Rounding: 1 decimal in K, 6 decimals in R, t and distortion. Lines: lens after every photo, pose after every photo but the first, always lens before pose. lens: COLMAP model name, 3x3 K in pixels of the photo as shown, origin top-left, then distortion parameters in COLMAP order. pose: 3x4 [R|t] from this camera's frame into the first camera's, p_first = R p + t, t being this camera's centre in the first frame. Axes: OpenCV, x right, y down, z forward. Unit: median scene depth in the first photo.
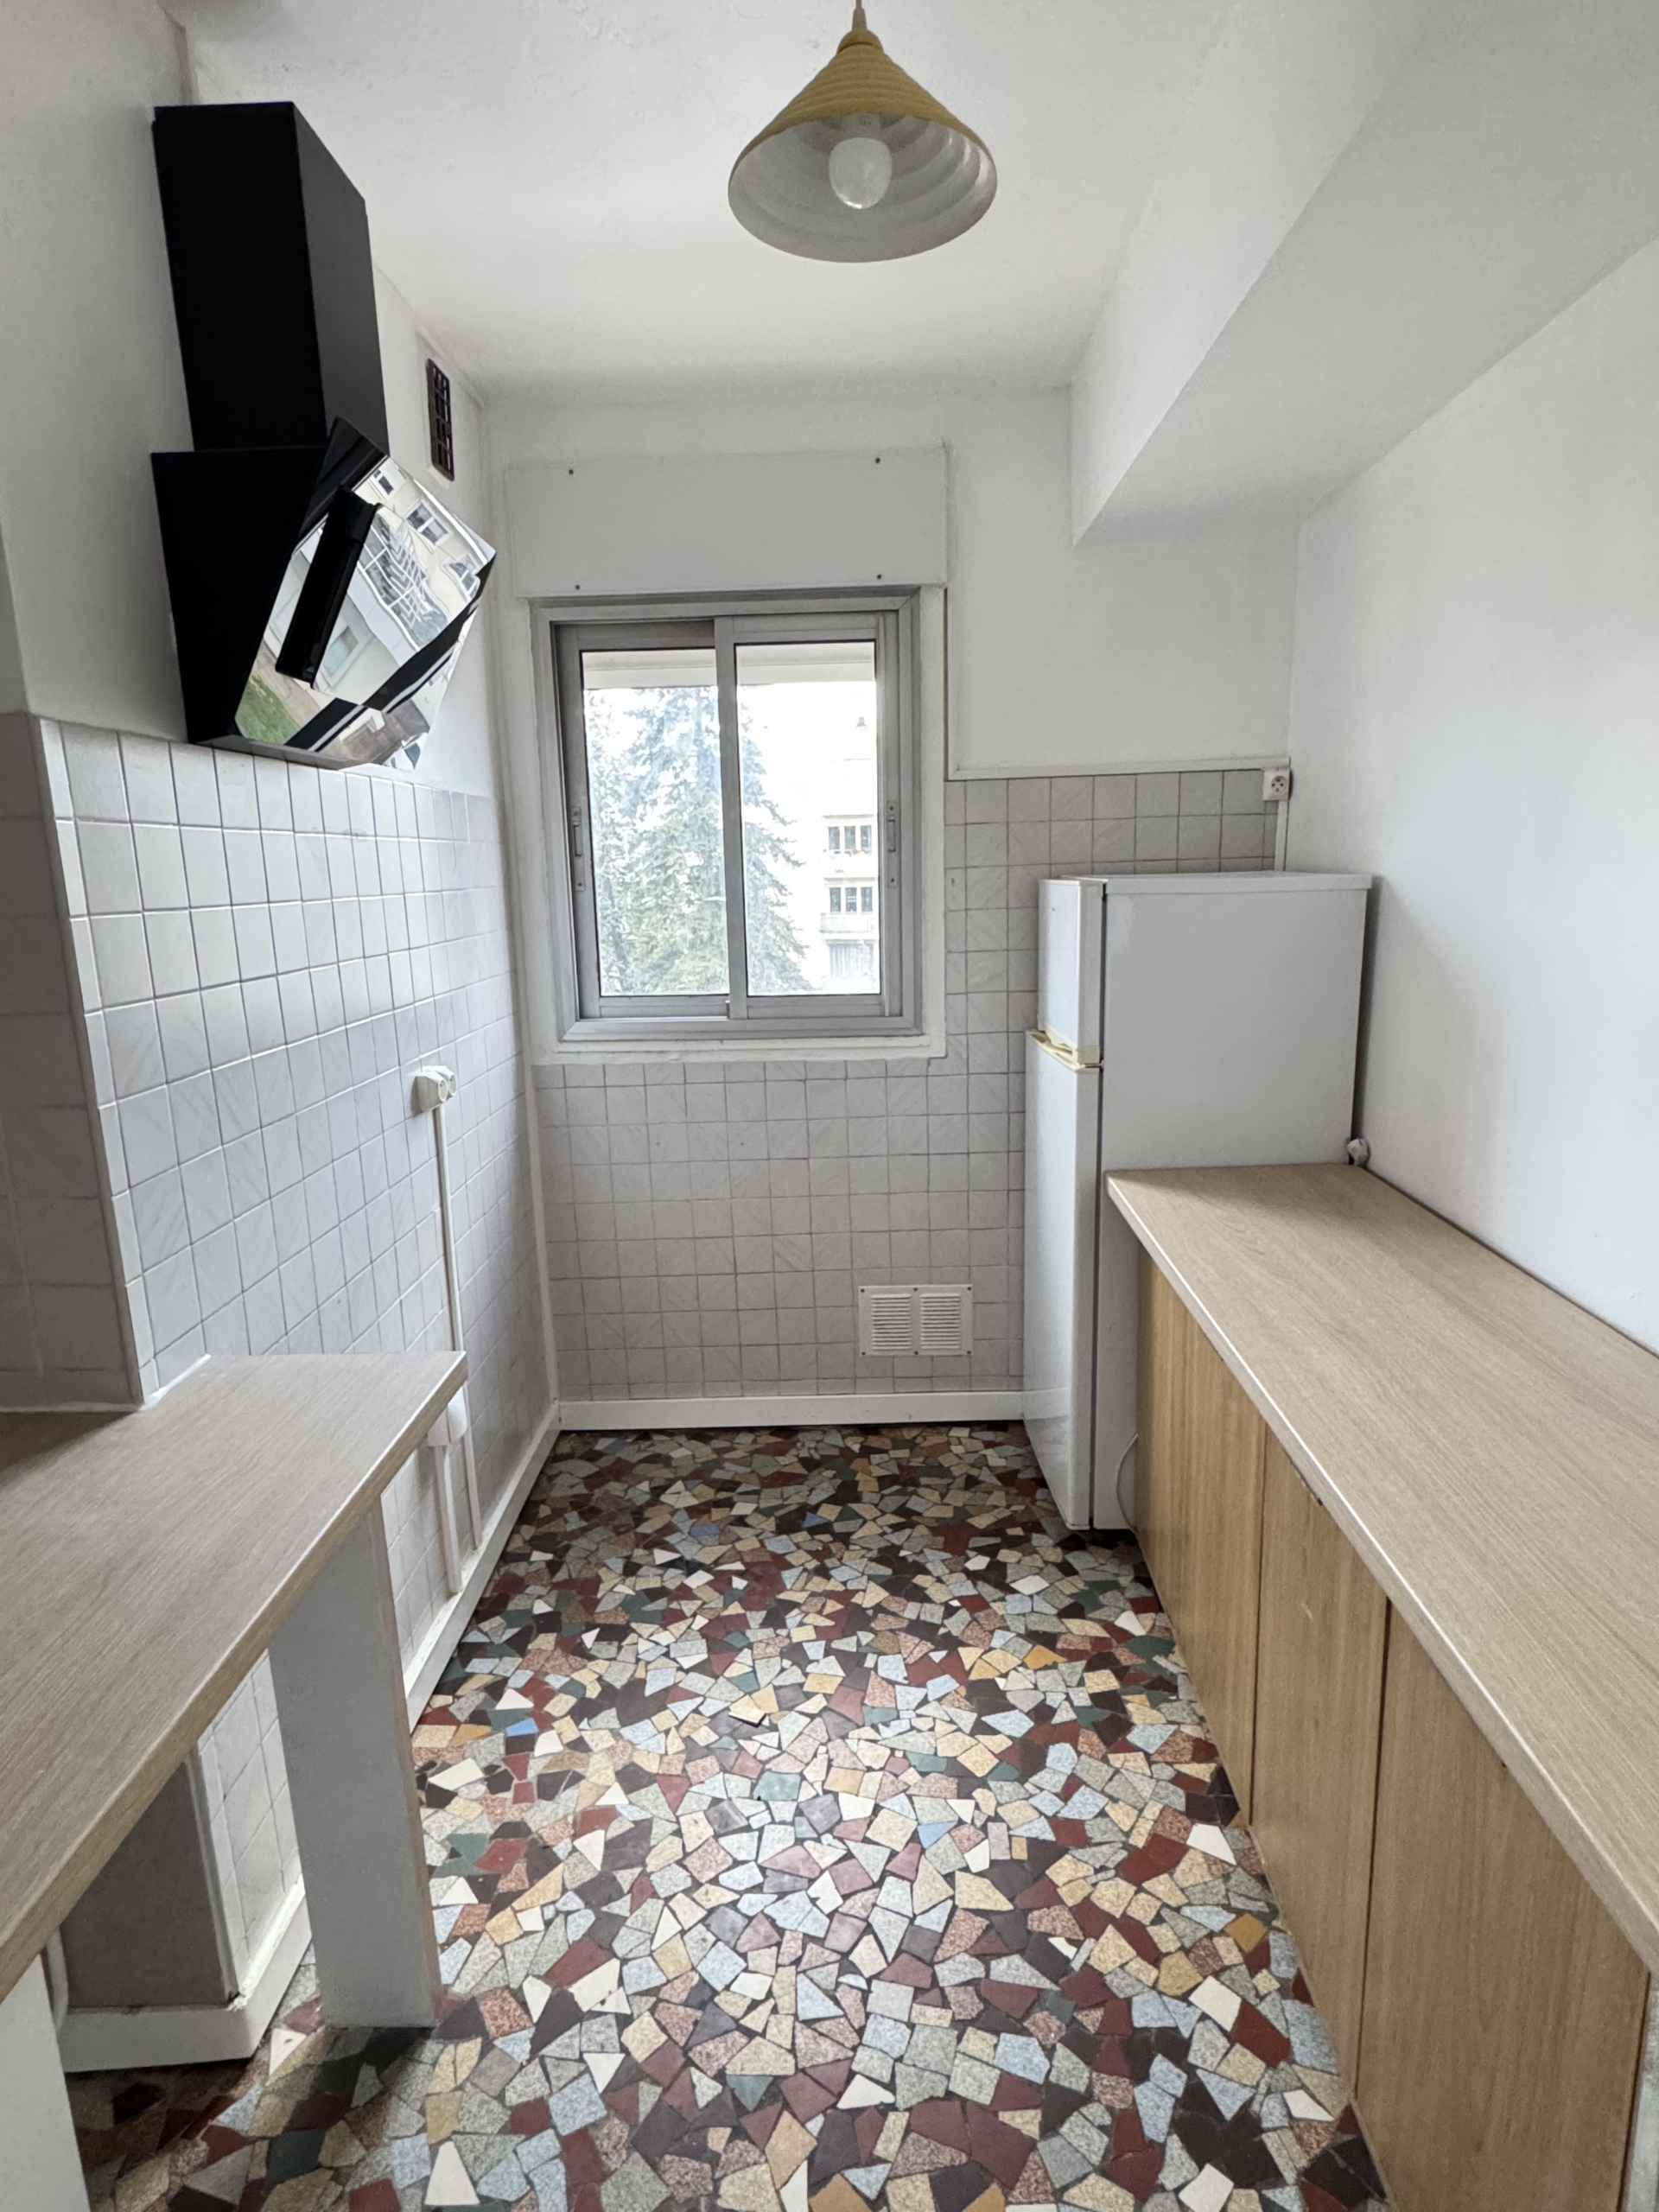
lens RADIAL K [[1162.9, 0, 829.5], [0, 1162.9, 1106.0], [0, 0, 1]] dist [0.001398, -0.000691]
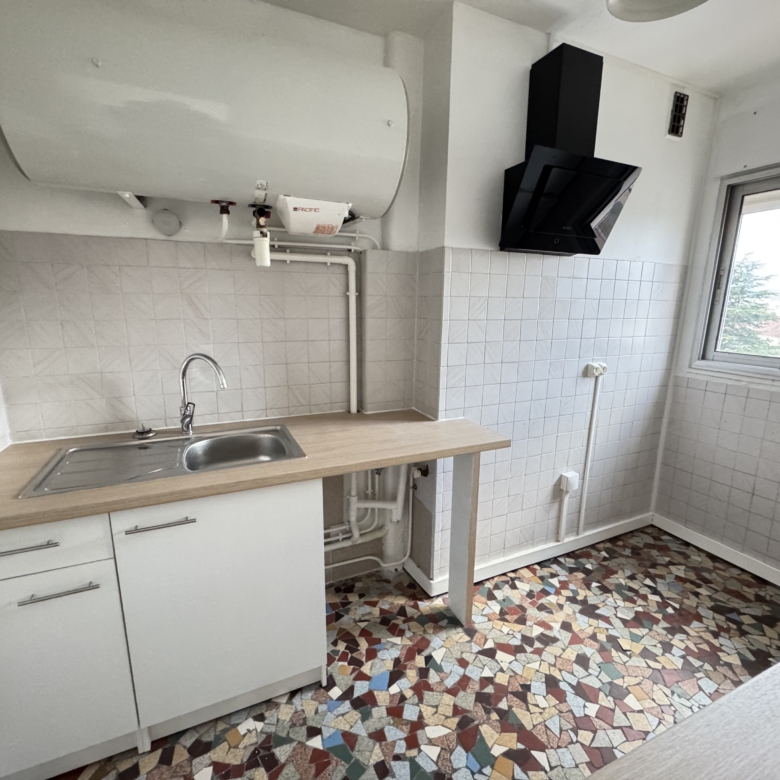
lens RADIAL K [[408.1, 0, 390.0], [0, 408.1, 390.0], [0, 0, 1]] dist [-0.000766, -0.000094]
pose [[0.431535, 0.217237, -0.875549, 0.326596], [-0.204241, 0.968896, 0.139733, -0.004315], [0.878671, 0.118524, 0.462482, 0.119686]]
